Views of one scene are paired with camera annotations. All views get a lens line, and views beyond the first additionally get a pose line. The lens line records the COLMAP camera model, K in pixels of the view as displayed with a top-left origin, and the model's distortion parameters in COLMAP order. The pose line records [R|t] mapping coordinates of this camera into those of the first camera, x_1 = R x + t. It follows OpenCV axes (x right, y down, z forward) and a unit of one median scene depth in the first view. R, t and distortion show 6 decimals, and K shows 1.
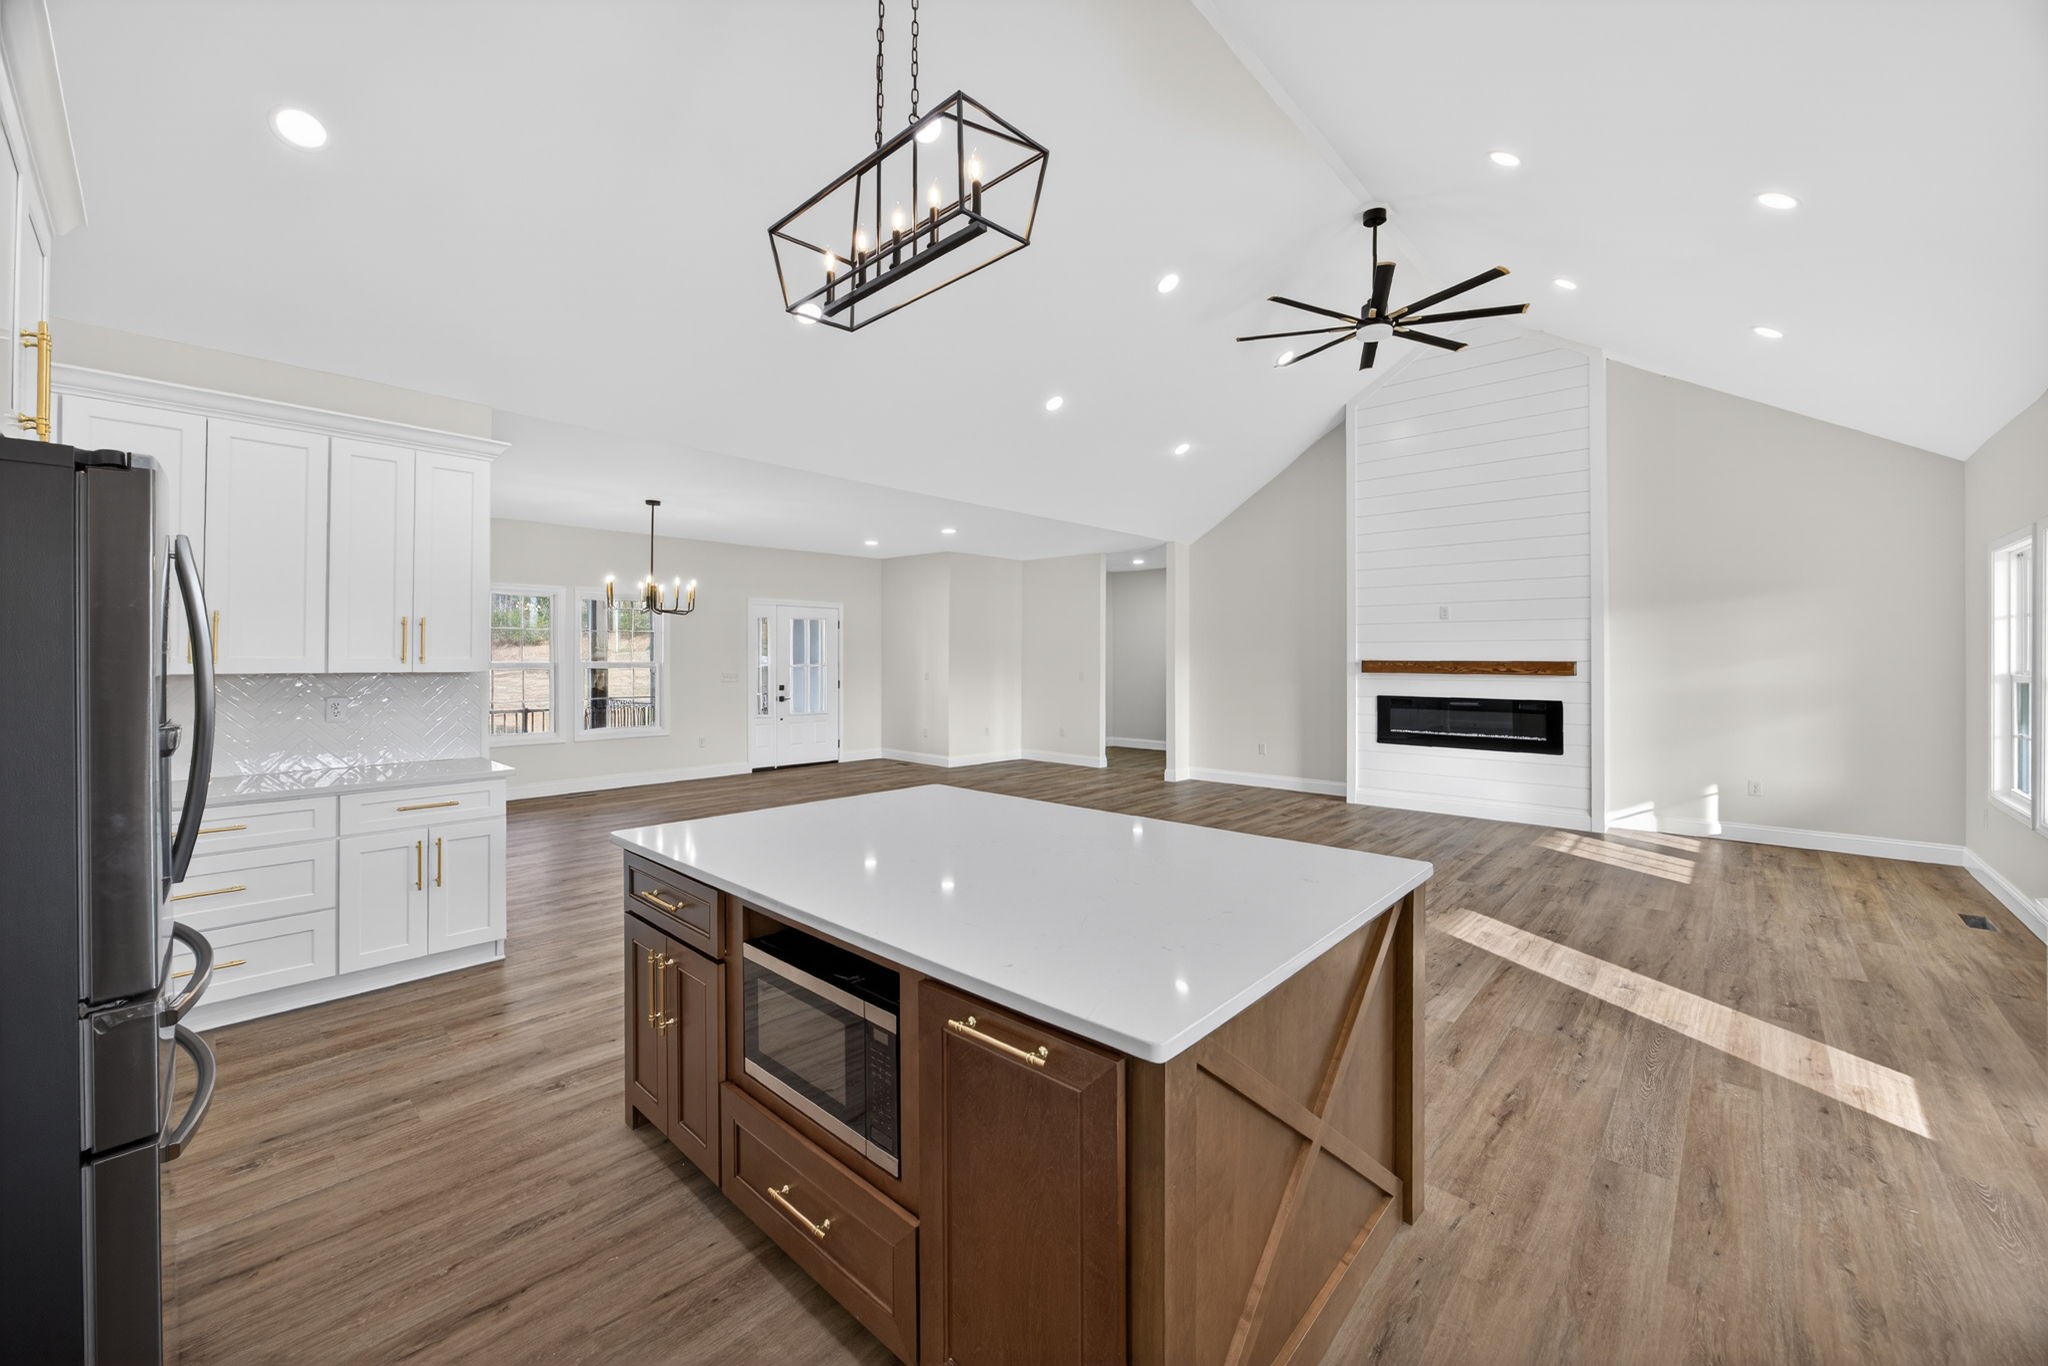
lens RADIAL K [[792.0, 0, 1026.7], [0, 792.0, 662.1], [0, 0, 1]] dist [-0.008876, 0.001020]
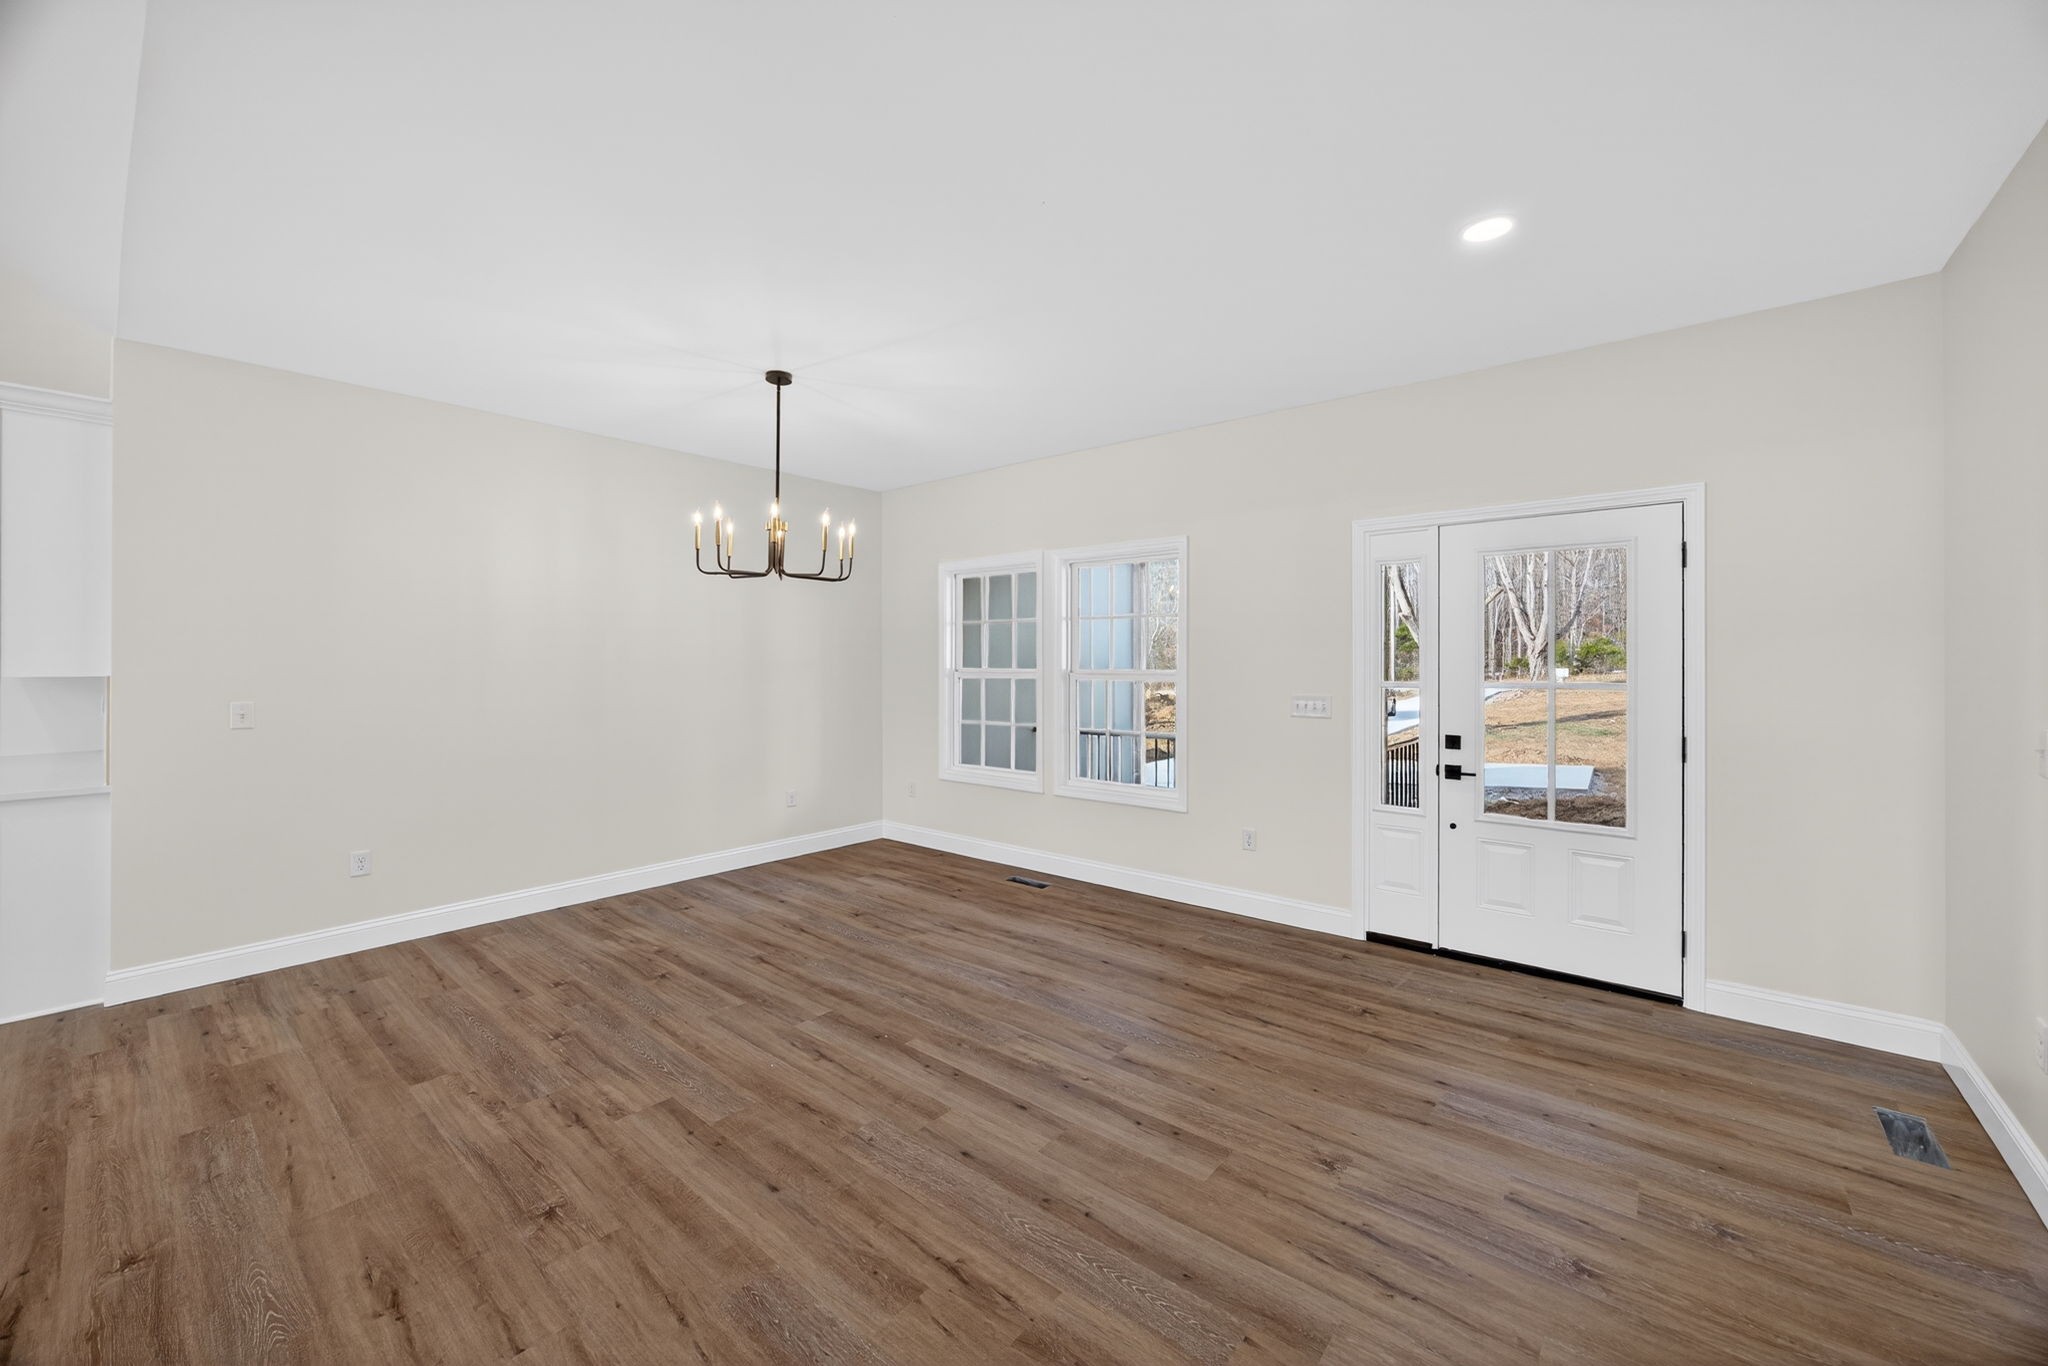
lens RADIAL K [[792.0, 0, 1036.8], [0, 792.0, 668.4], [0, 0, 1]] dist [-0.008876, 0.001020]
pose [[0.045134, 0.004451, -0.998971, 0.054345], [-0.002338, 0.999988, 0.004350, -0.003852], [0.998978, 0.002139, 0.045144, 0.756470]]
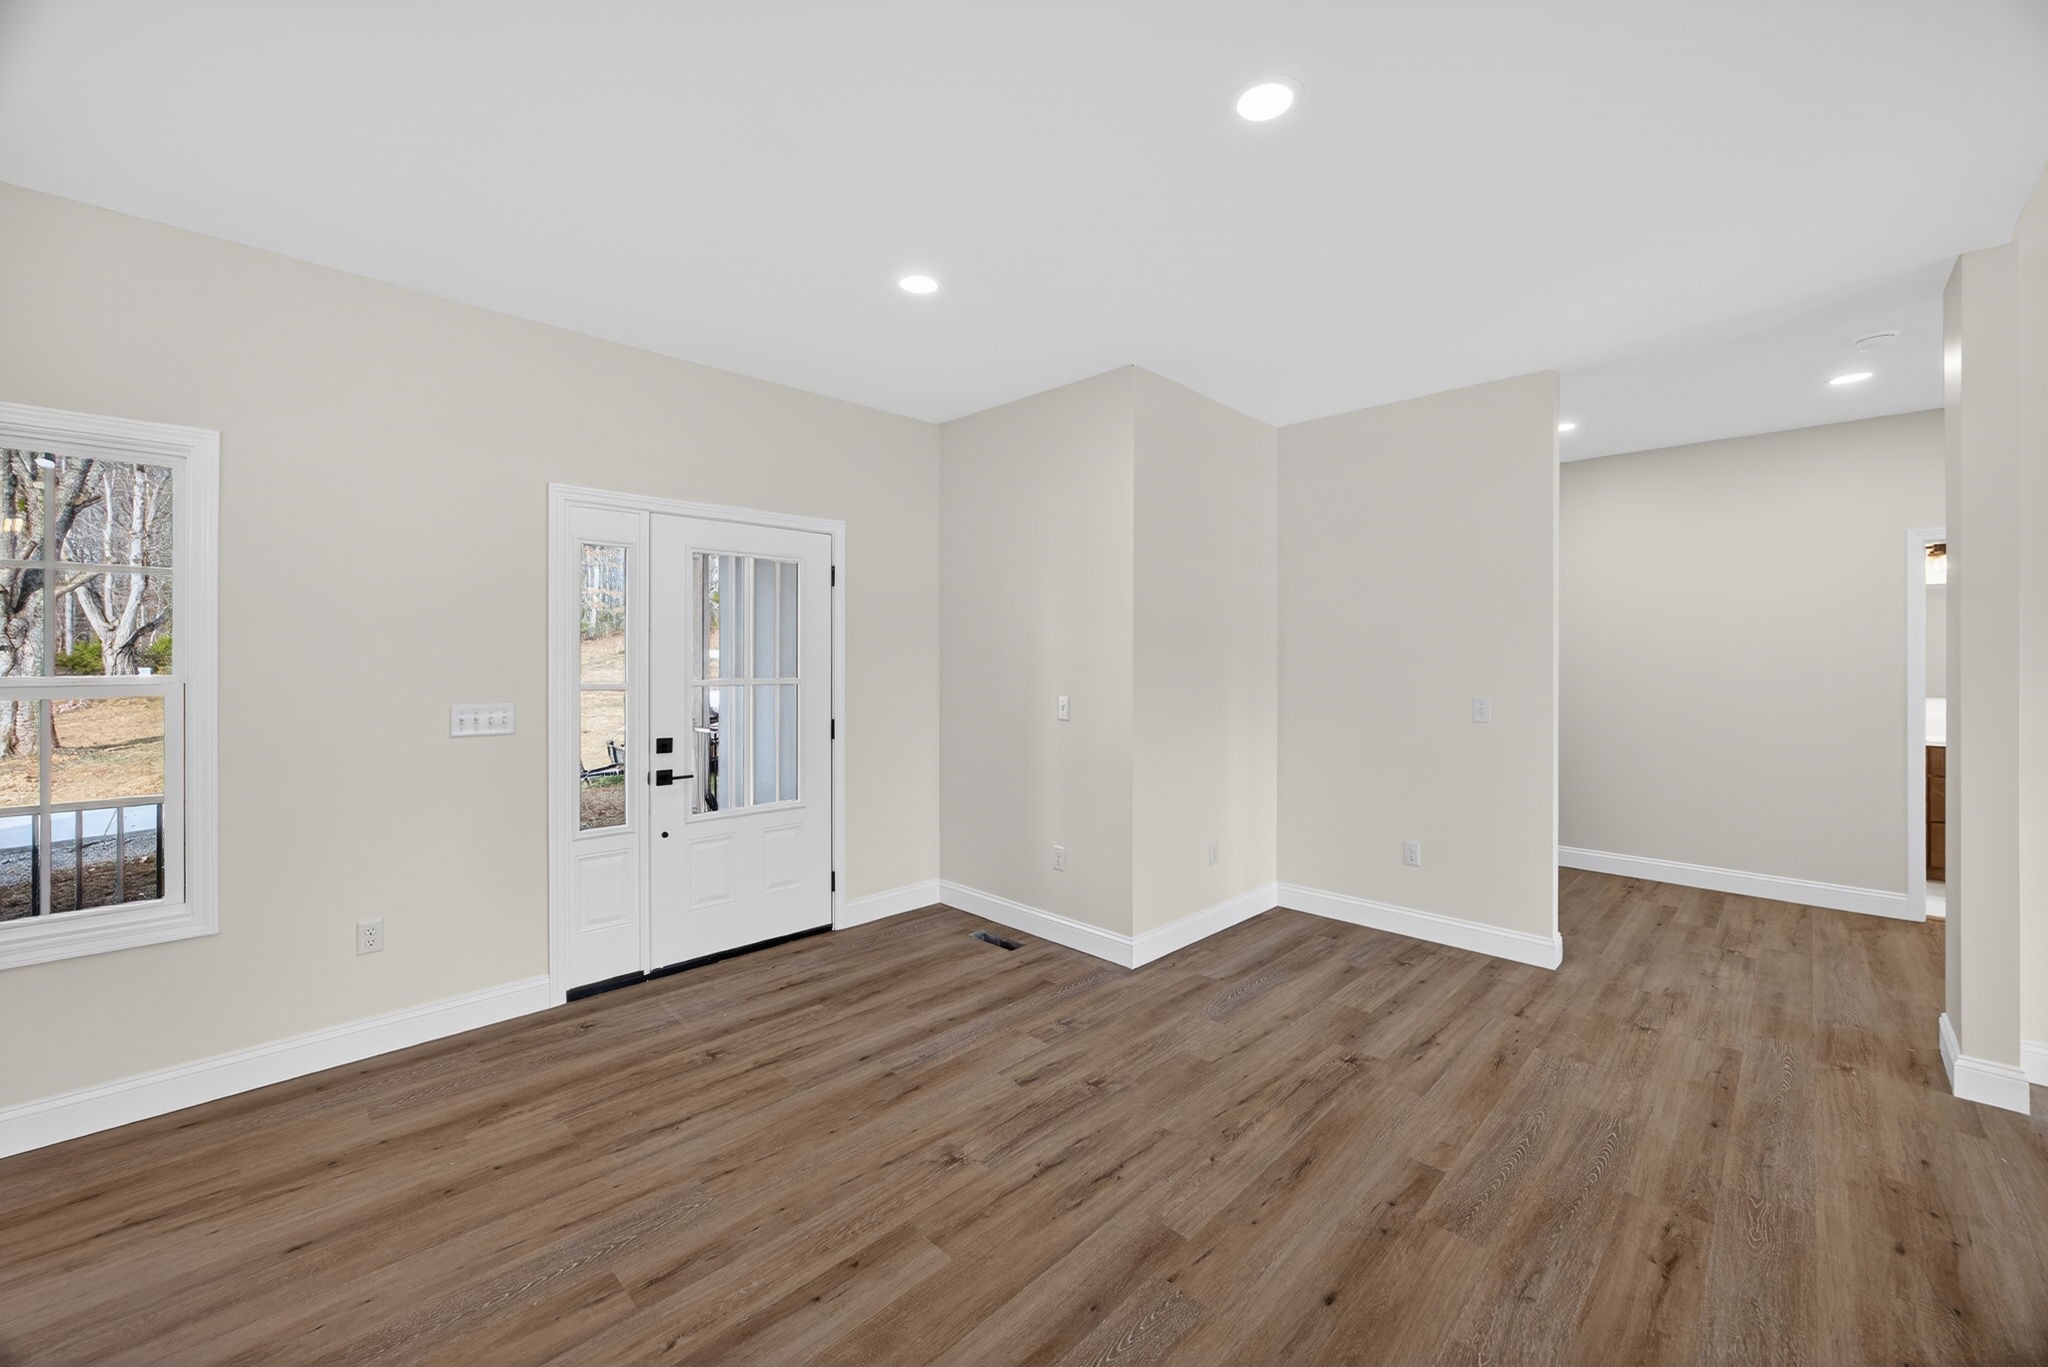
lens RADIAL K [[792.0, 0, 1030.2], [0, 792.0, 674.4], [0, 0, 1]] dist [-0.008876, 0.001020]
pose [[0.998958, 0.001503, -0.045615, -0.126043], [-0.001054, 0.999951, 0.009856, -0.003126], [0.045628, -0.009797, 0.998910, 0.631936]]
